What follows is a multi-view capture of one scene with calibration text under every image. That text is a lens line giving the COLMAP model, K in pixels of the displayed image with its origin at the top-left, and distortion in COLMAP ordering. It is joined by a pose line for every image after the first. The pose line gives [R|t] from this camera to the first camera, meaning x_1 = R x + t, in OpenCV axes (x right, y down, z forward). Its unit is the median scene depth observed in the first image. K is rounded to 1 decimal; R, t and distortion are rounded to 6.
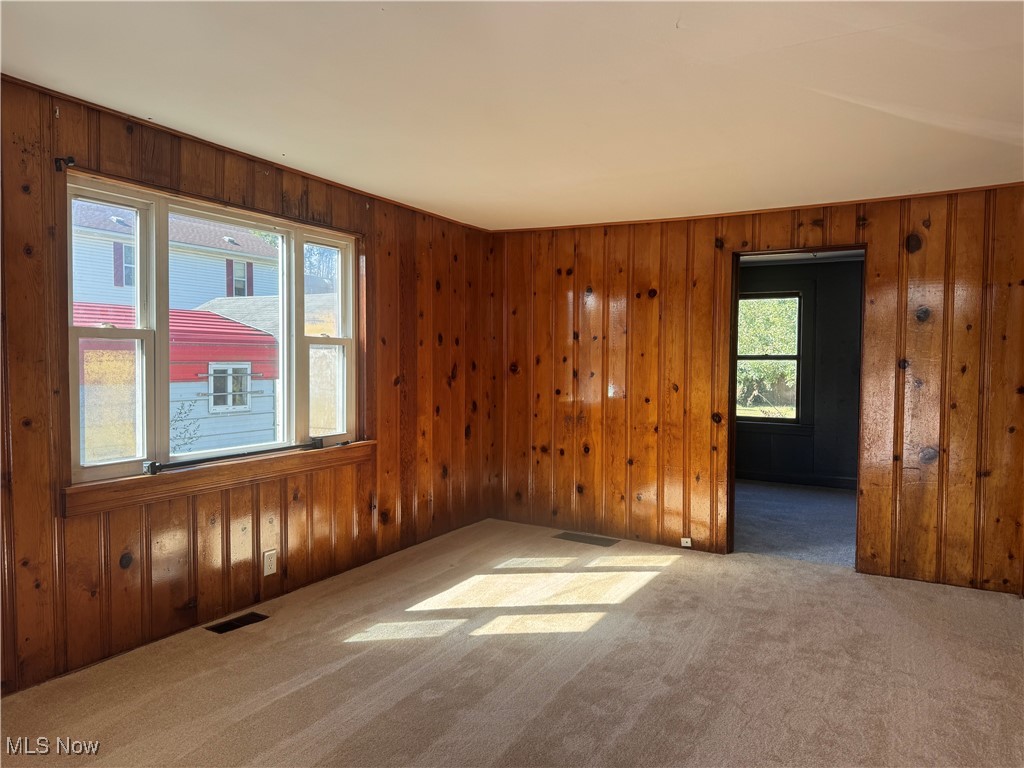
lens RADIAL K [[717.5, 0, 513.6], [0, 717.5, 383.3], [0, 0, 1]] dist [0.014306, -0.031608]
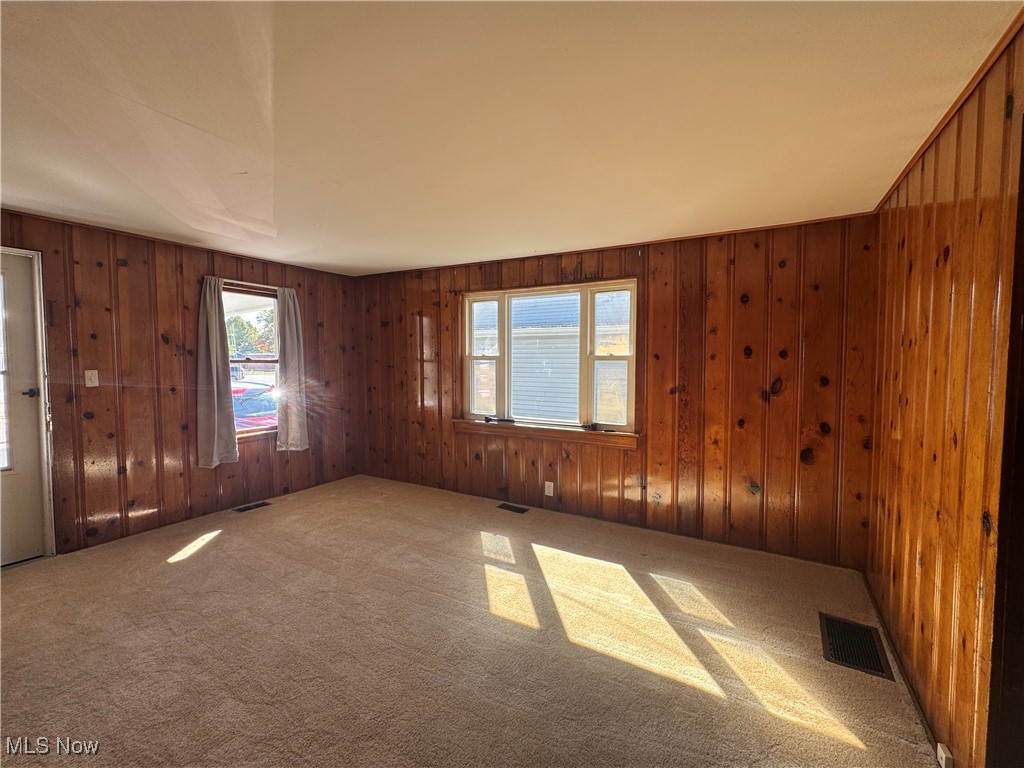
lens RADIAL K [[433.1, 0, 512.9], [0, 433.1, 384.3], [0, 0, 1]] dist [-0.004203, -0.000650]
pose [[-0.023343, 0.041376, -0.998871, 0.550025], [-0.041151, 0.998257, 0.042313, -0.031870], [0.998880, 0.042093, -0.021600, 0.745430]]
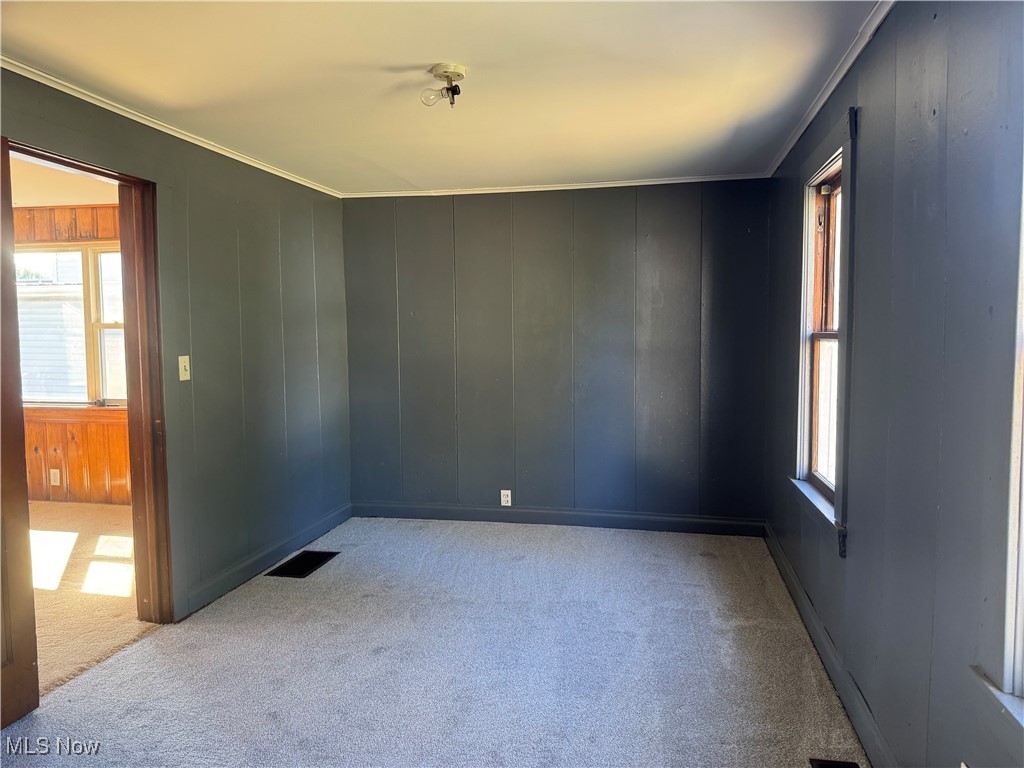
lens RADIAL K [[717.5, 0, 512.8], [0, 717.5, 382.5], [0, 0, 1]] dist [0.014306, -0.031608]
pose [[0.296389, 0.056153, -0.953415, 1.080492], [-0.030523, 0.998317, 0.049309, -0.038916], [0.954580, 0.014487, 0.297604, 1.173996]]
